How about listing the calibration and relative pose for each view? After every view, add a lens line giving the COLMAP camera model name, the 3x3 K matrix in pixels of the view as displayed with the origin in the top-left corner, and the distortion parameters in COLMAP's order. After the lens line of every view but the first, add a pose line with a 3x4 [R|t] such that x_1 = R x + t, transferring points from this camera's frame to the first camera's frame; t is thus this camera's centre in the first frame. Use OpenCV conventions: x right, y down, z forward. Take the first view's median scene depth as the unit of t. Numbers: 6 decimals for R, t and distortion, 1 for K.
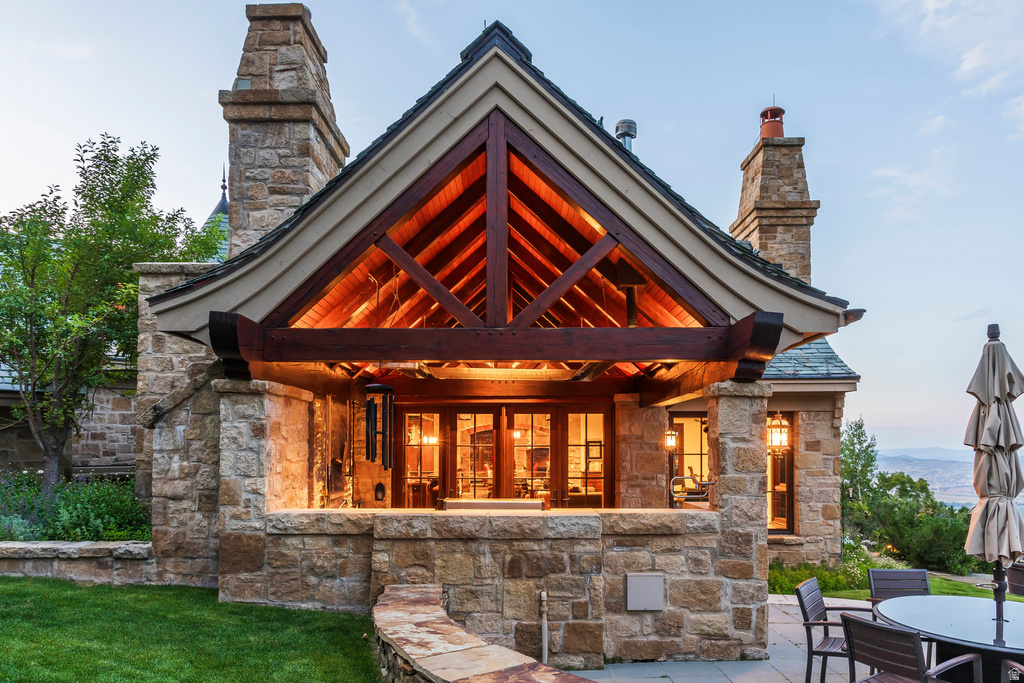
lens RADIAL K [[717.5, 0, 515.2], [0, 717.5, 430.2], [0, 0, 1]] dist [0.003816, 0.001391]
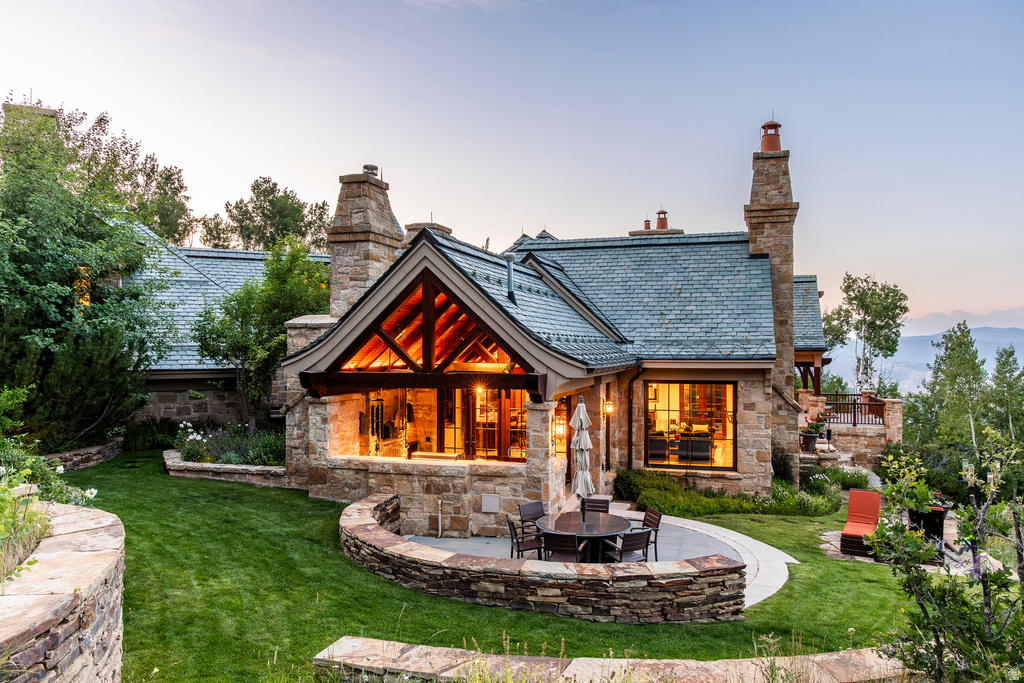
lens RADIAL K [[745.3, 0, 512.1], [0, 745.3, 342.4], [0, 0, 1]] dist [0.000264, 0.003341]
pose [[0.960387, -0.004192, -0.278637, 0.774341], [0.007513, 0.999913, 0.010850, -0.240571], [0.278567, -0.012514, 0.960335, -0.956712]]
